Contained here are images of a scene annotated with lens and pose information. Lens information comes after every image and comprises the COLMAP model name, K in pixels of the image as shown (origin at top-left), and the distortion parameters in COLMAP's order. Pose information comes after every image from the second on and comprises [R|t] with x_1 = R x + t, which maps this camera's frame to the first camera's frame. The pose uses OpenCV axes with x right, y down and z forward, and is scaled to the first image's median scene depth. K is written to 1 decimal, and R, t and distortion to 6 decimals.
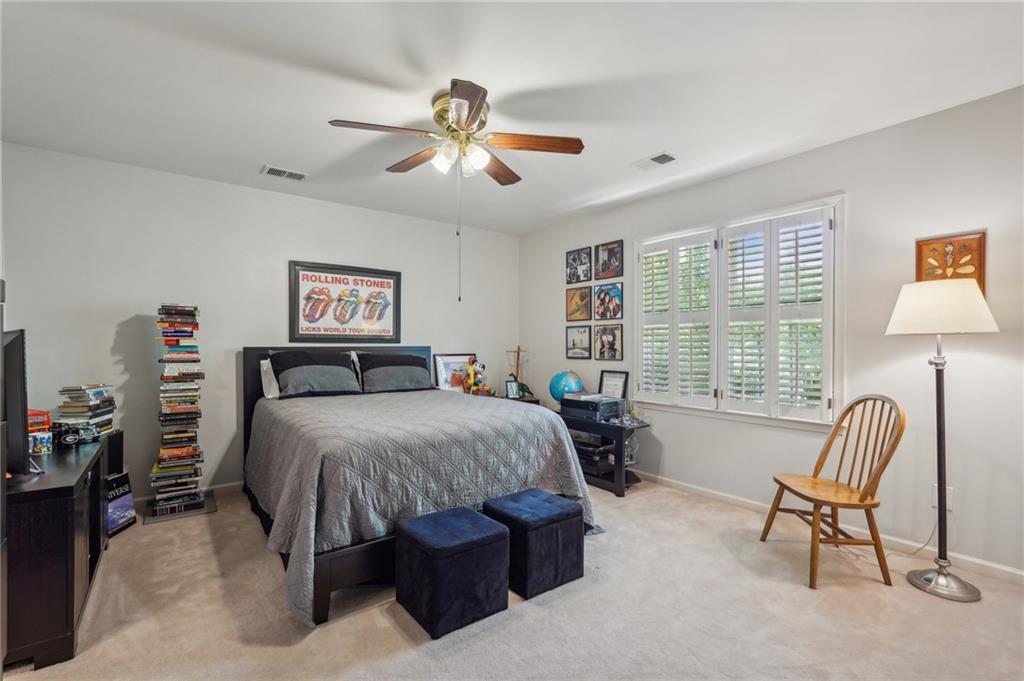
lens RADIAL K [[462.5, 0, 515.7], [0, 462.5, 348.2], [0, 0, 1]] dist [-0.011404, 0.006346]
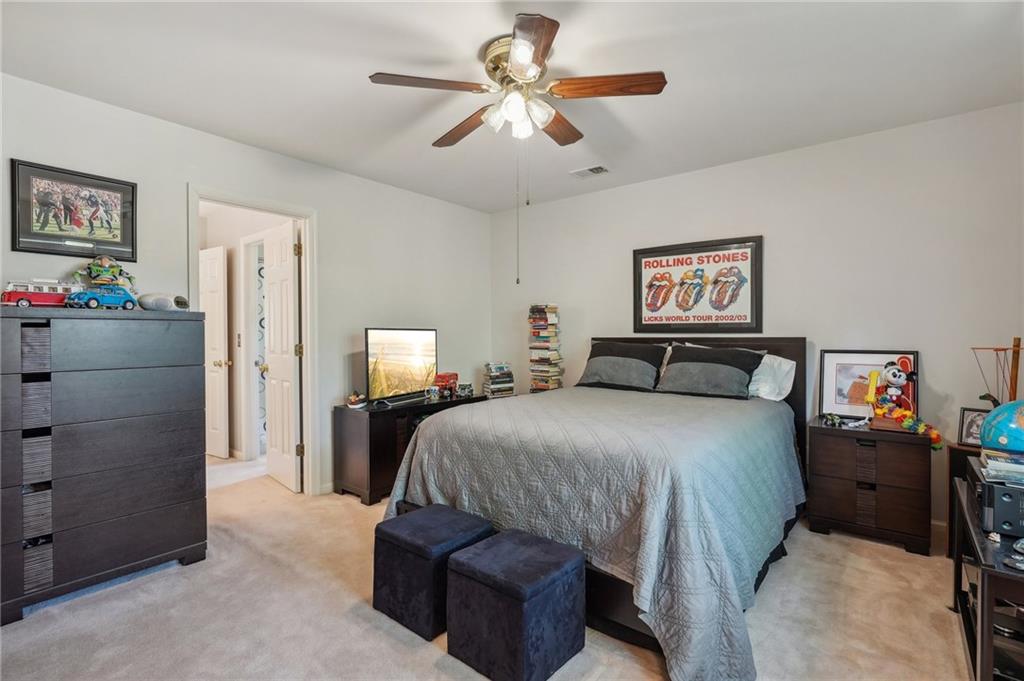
lens RADIAL K [[499.7, 0, 514.3], [0, 499.7, 338.5], [0, 0, 1]] dist [0.014239, -0.000182]
pose [[0.218545, 0.004545, -0.975816, 0.485955], [-0.006345, 0.999975, 0.003236, -0.002531], [0.975806, 0.005484, 0.218569, 0.499417]]
